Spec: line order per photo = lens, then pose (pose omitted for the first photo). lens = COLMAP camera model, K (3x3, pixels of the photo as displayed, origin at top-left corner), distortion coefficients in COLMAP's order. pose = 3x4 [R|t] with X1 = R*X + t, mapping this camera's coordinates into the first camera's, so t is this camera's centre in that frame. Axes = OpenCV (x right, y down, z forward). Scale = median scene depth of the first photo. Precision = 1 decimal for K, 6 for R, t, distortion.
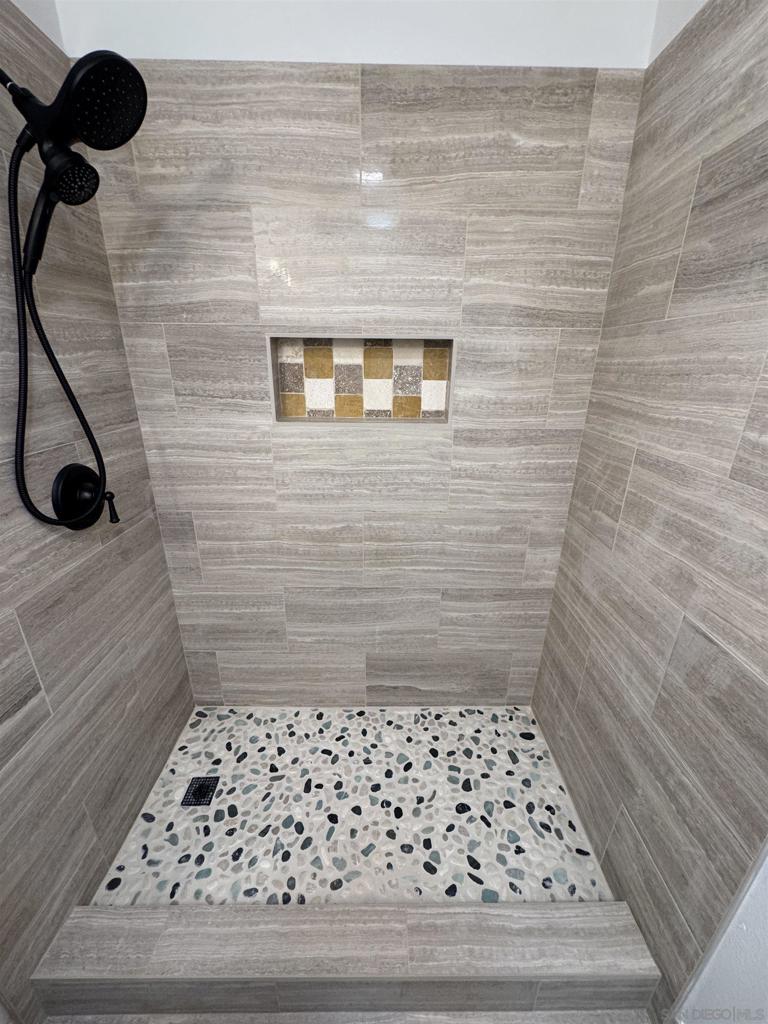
lens RADIAL K [[410.1, 0, 383.2], [0, 410.1, 515.7], [0, 0, 1]] dist [0.000272, -0.000524]
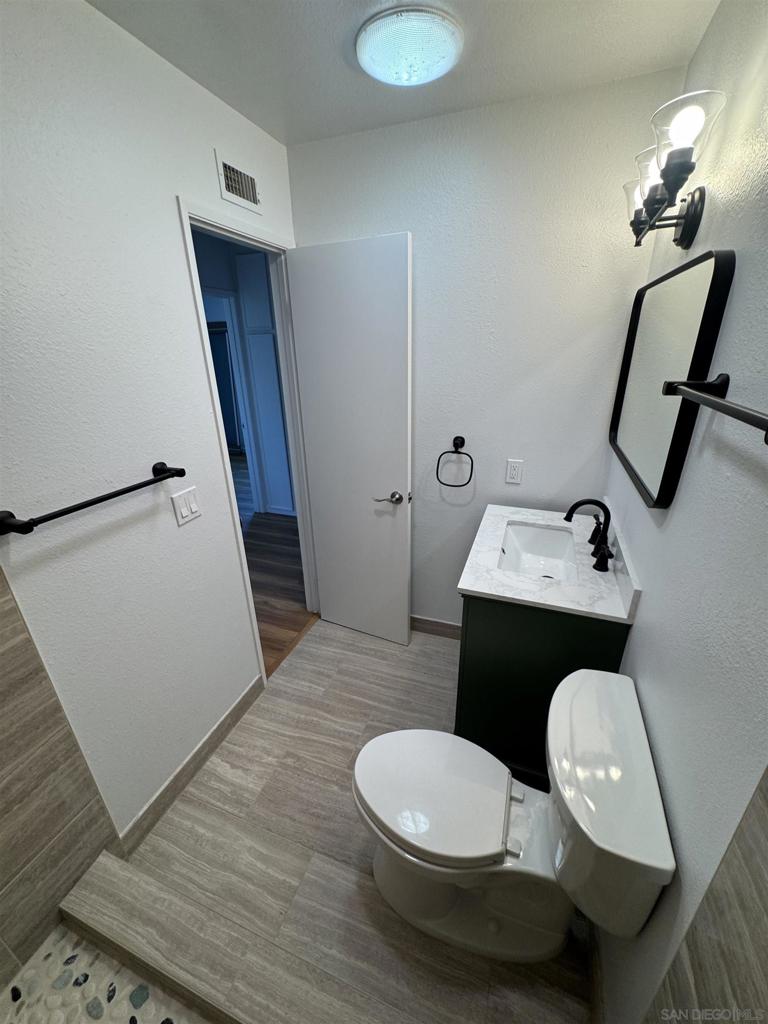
lens RADIAL K [[410.1, 0, 384.5], [0, 410.1, 513.1], [0, 0, 1]] dist [0.000272, -0.000524]
pose [[-0.934617, -0.125664, 0.332717, -0.425946], [0.136785, 0.736539, 0.662420, -0.412503], [-0.328301, 0.664619, -0.671193, 0.702873]]
